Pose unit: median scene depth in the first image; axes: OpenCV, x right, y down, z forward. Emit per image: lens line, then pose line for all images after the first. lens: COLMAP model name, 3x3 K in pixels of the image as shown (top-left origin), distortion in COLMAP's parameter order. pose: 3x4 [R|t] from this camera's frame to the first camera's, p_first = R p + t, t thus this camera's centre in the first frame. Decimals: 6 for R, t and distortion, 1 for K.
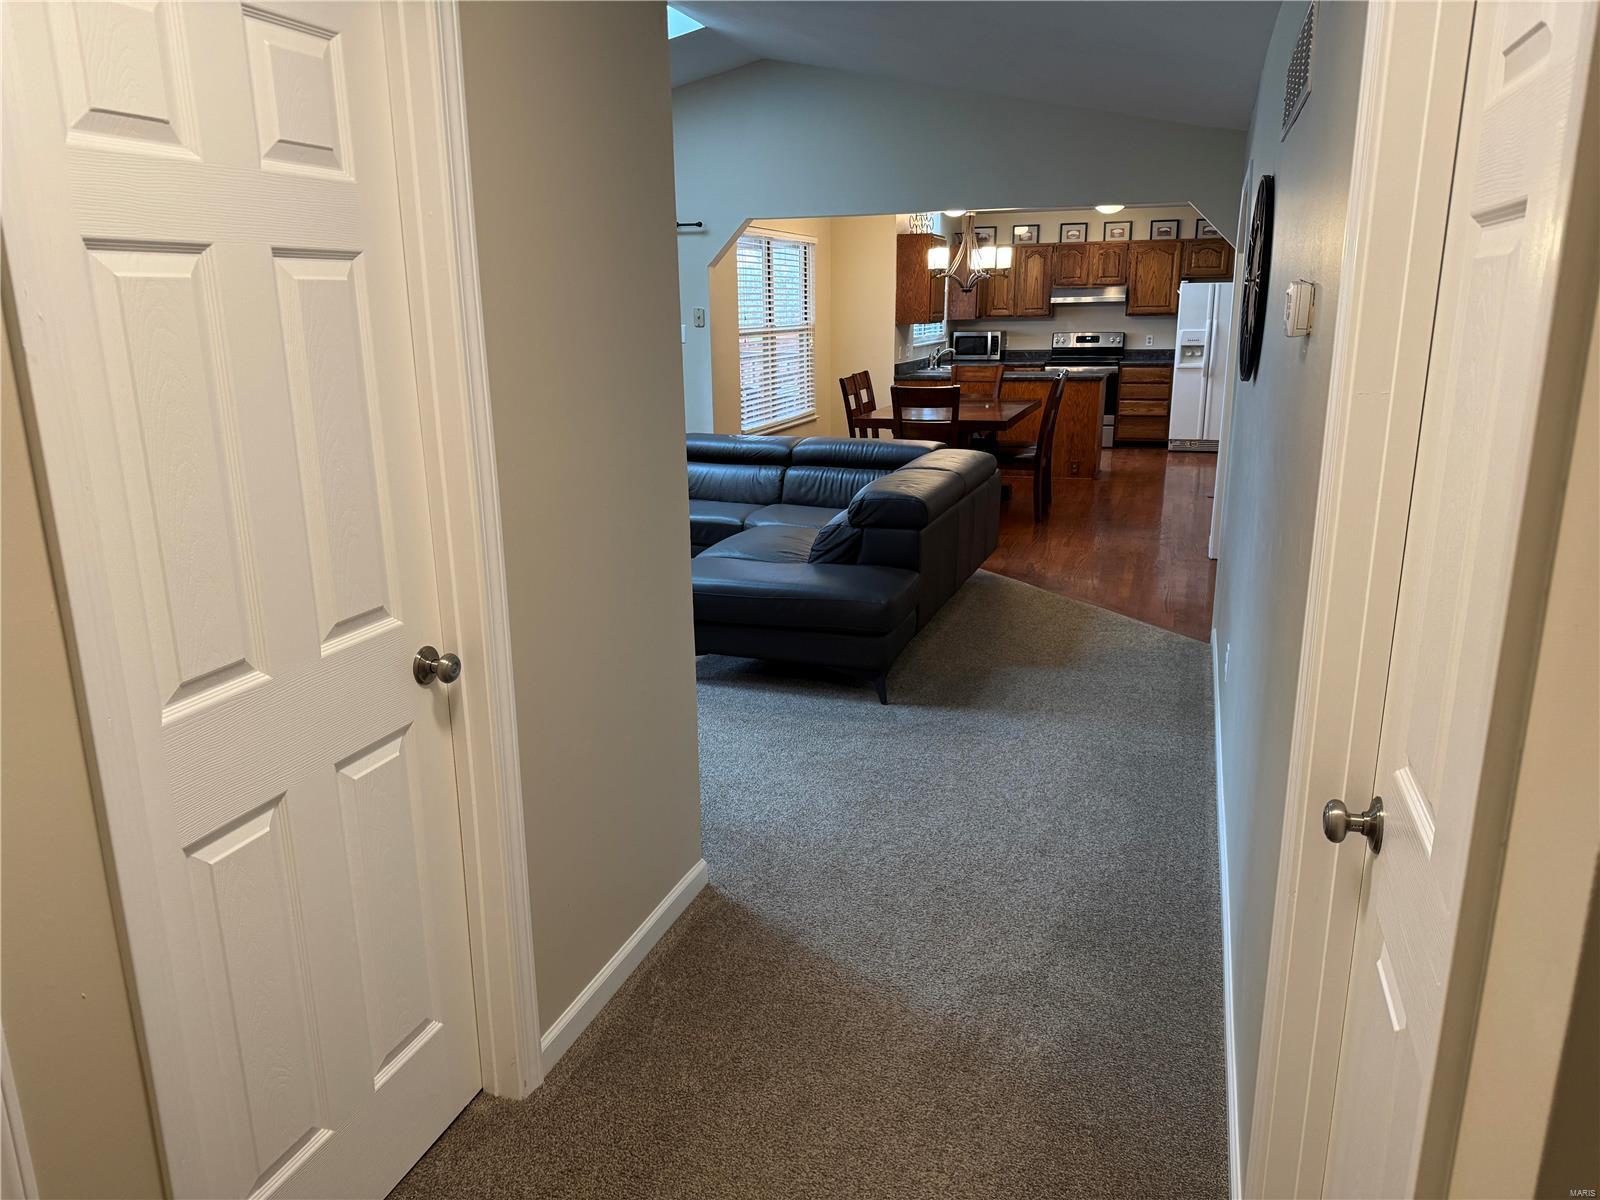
lens RADIAL K [[1111.8, 0, 796.5], [0, 1111.8, 604.7], [0, 0, 1]] dist [0.145418, -0.255411]
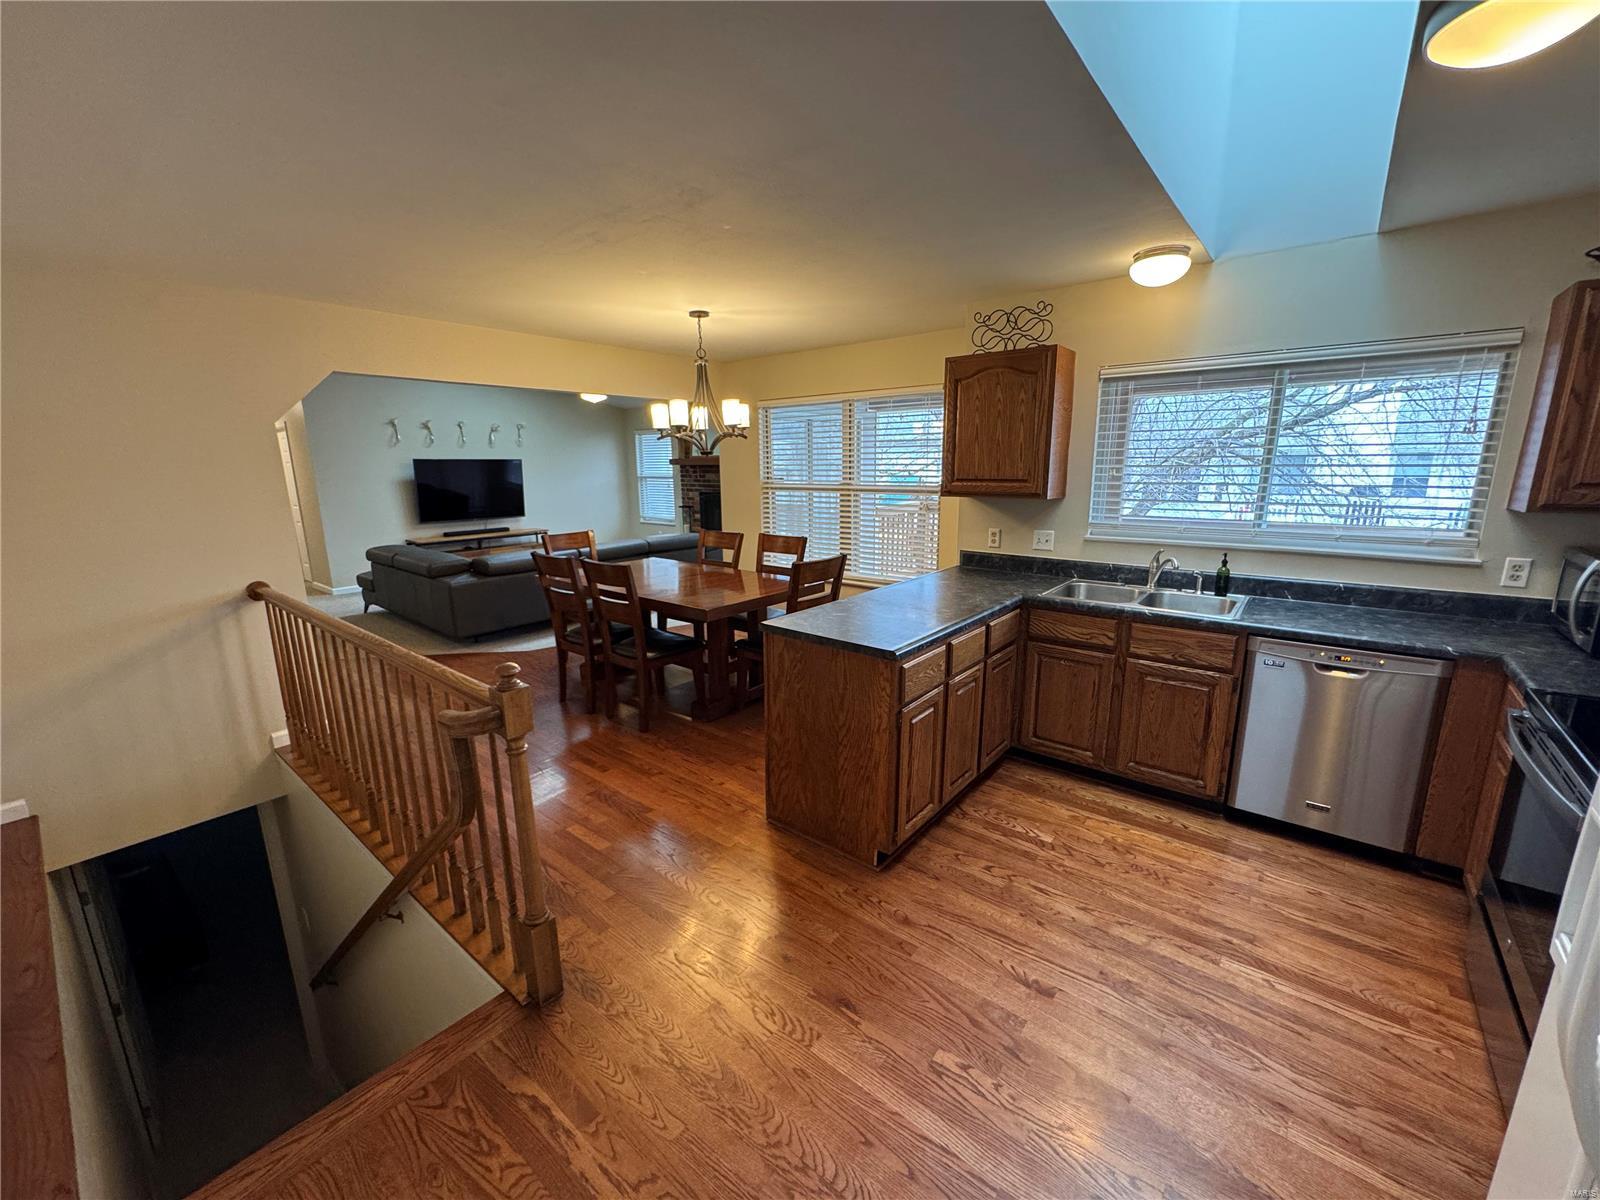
lens RADIAL K [[638.7, 0, 800.0], [0, 638.7, 600.0], [0, 0, 1]] dist [-0.001999, 0.000065]
pose [[-0.347773, 0.215578, -0.912458, 0.474456], [-0.226955, 0.924908, 0.305020, -0.277162], [0.909695, 0.313165, -0.272732, 1.003786]]
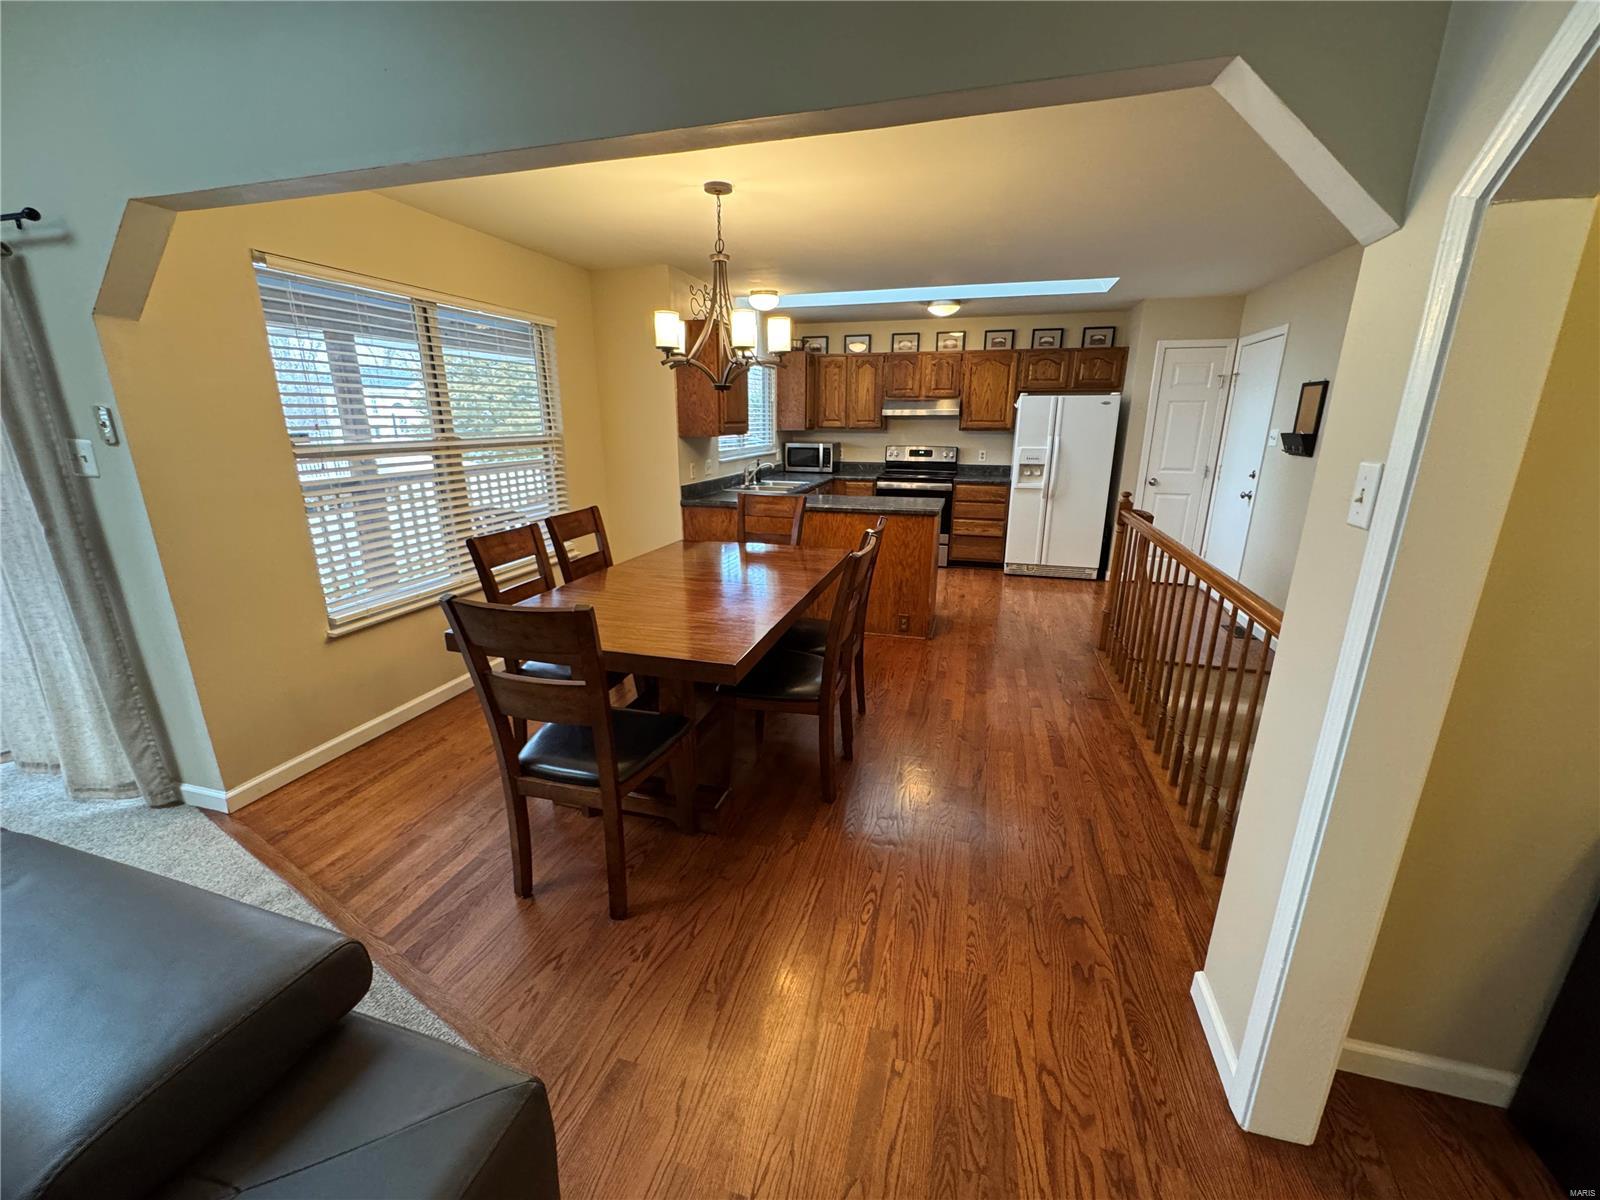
lens RADIAL K [[639.4, 0, 796.5], [0, 639.4, 600.5], [0, 0, 1]] dist [-0.000417, 0.000247]
pose [[0.998439, -0.002748, 0.055789, 0.140634], [0.001770, 0.999844, 0.017574, -0.138410], [-0.055829, -0.017447, 0.998288, 0.530771]]
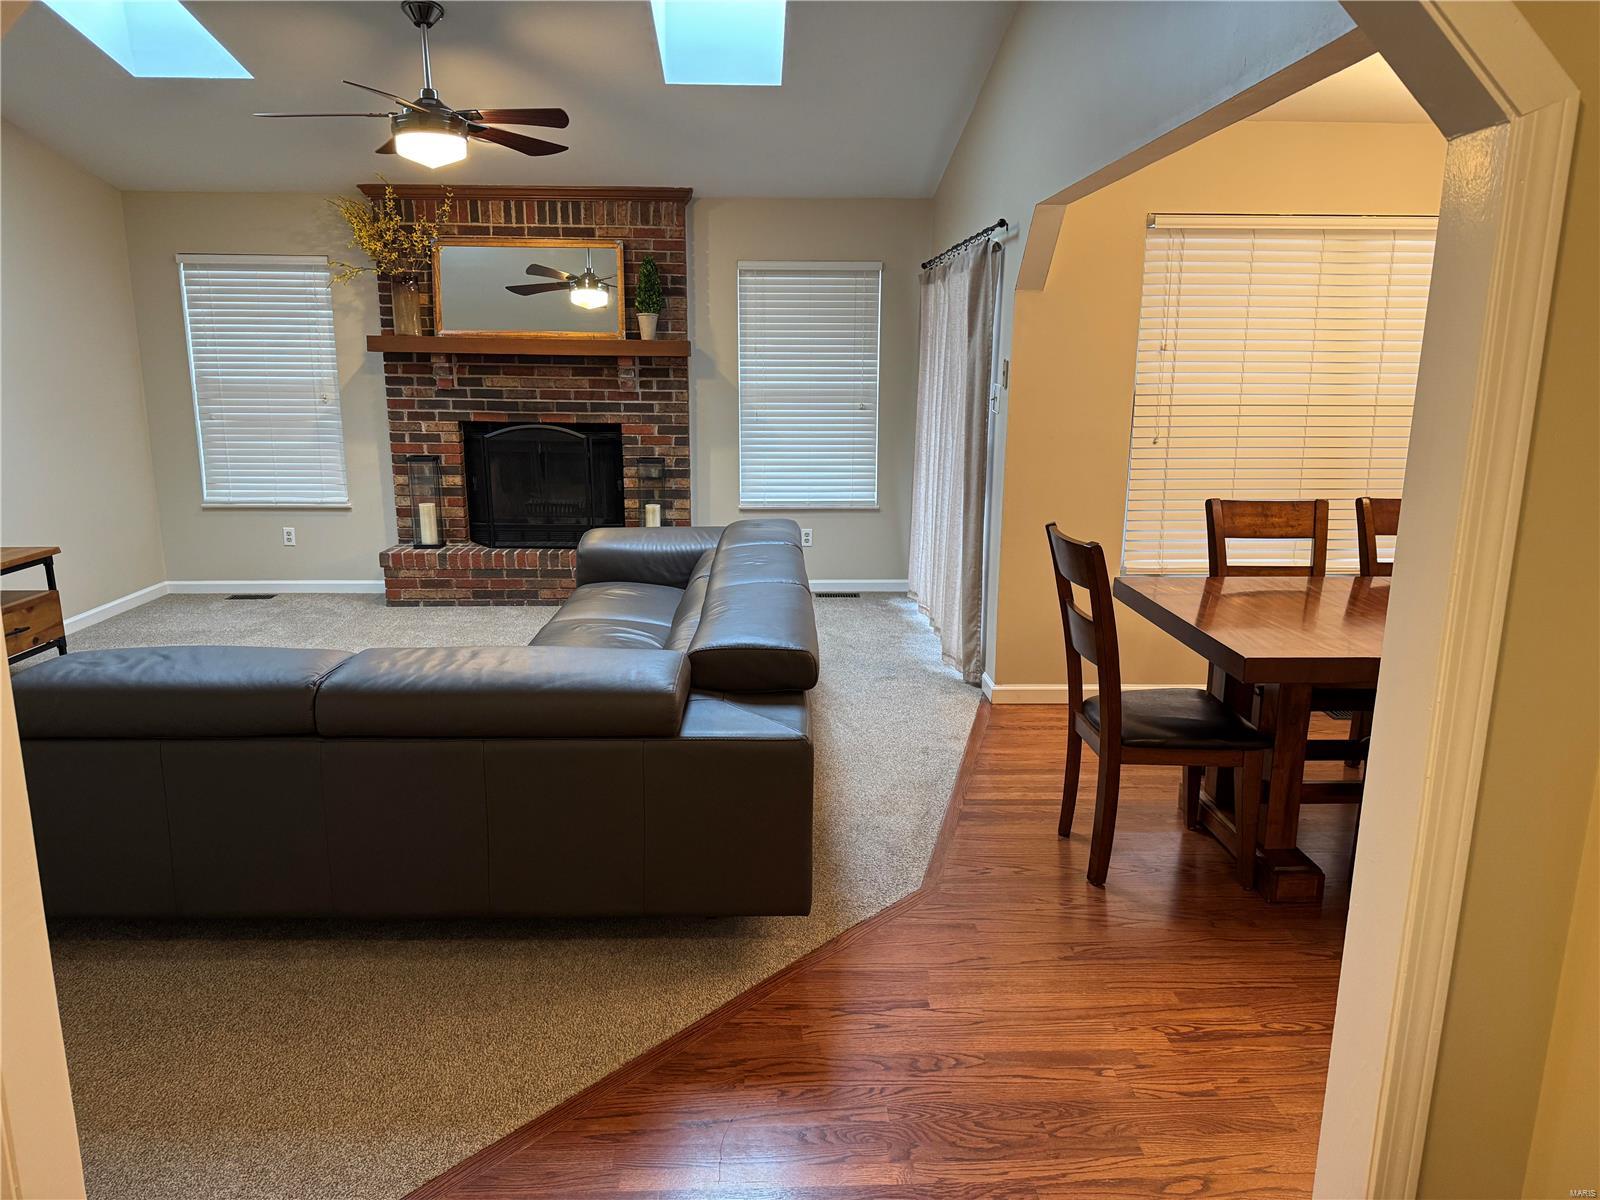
lens RADIAL K [[1111.8, 0, 796.5], [0, 1111.8, 604.7], [0, 0, 1]] dist [0.145418, -0.255411]
pose [[0.354988, 0.214802, -0.909859, 0.341554], [-0.251710, 0.959266, 0.128260, -0.137080], [0.900348, 0.183490, 0.394596, 0.503992]]
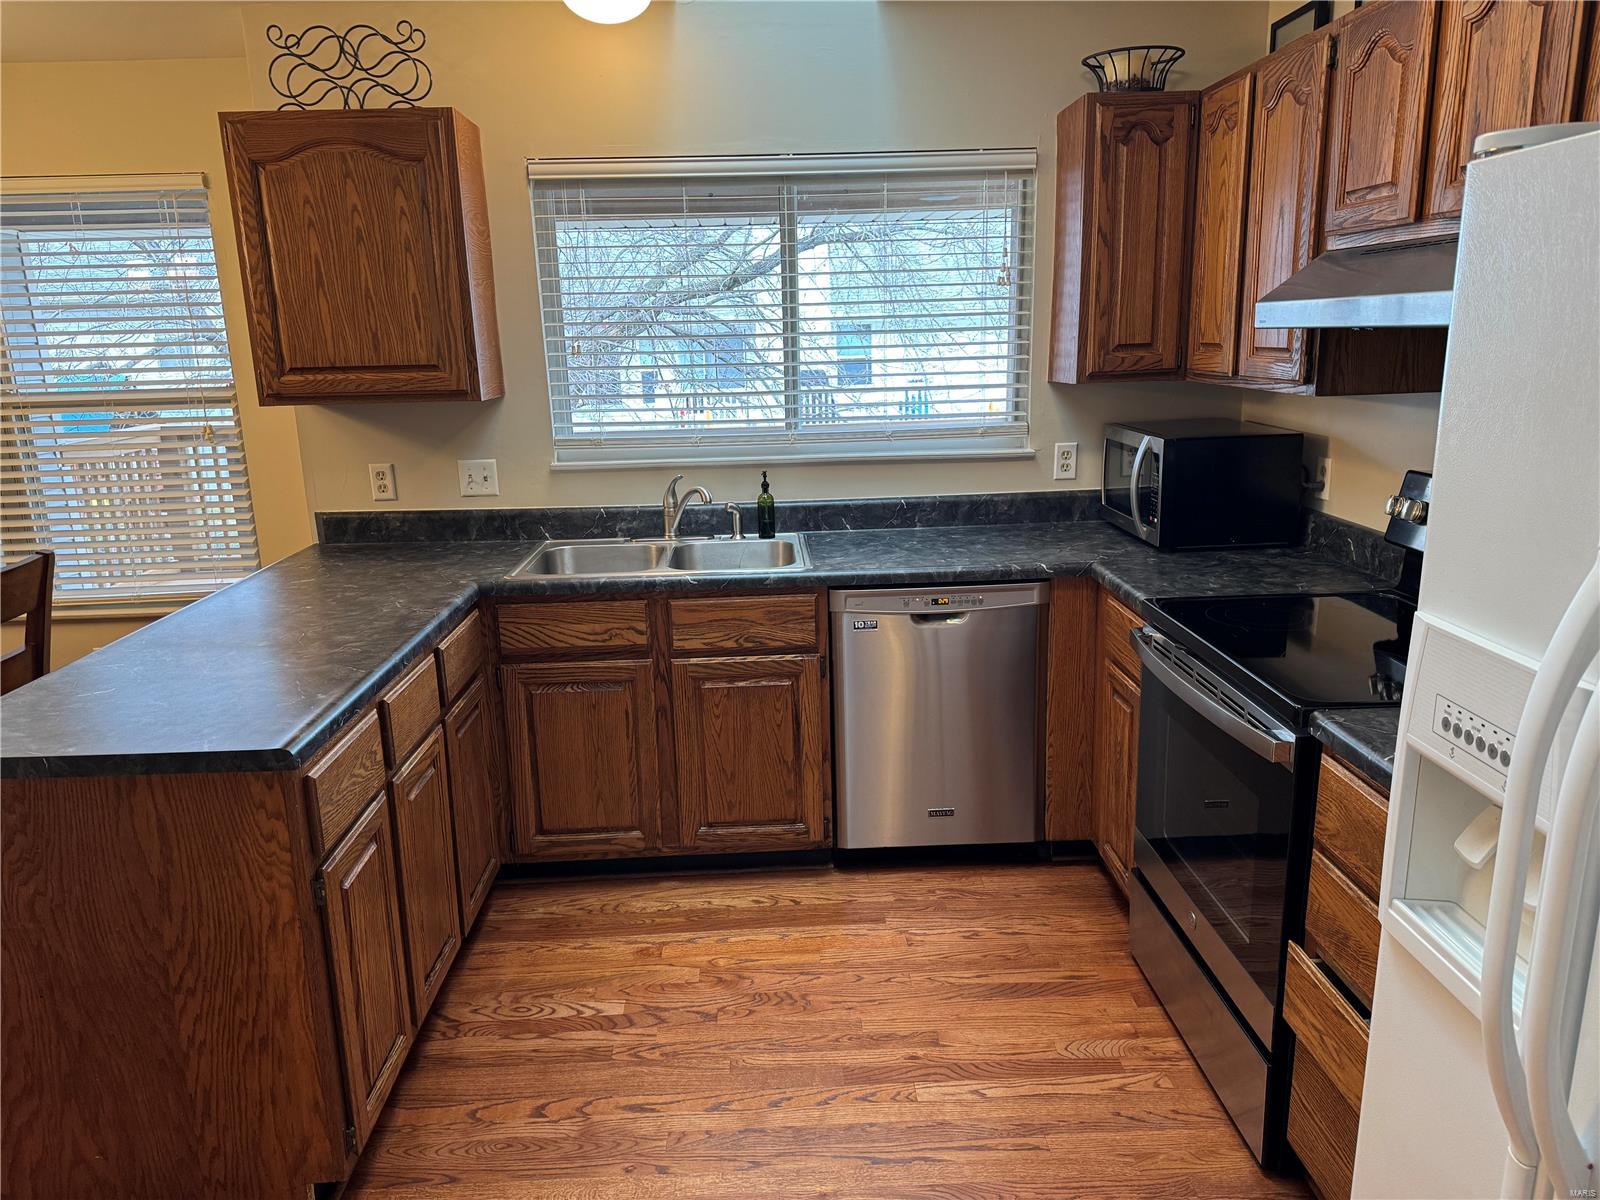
lens RADIAL K [[1111.8, 0, 796.5], [0, 1111.8, 604.7], [0, 0, 1]] dist [0.145418, -0.255411]
pose [[0.357710, 0.226701, -0.905897, 0.448578], [-0.220960, 0.963086, 0.153762, -0.267081], [0.907315, 0.145165, 0.394598, 0.978591]]
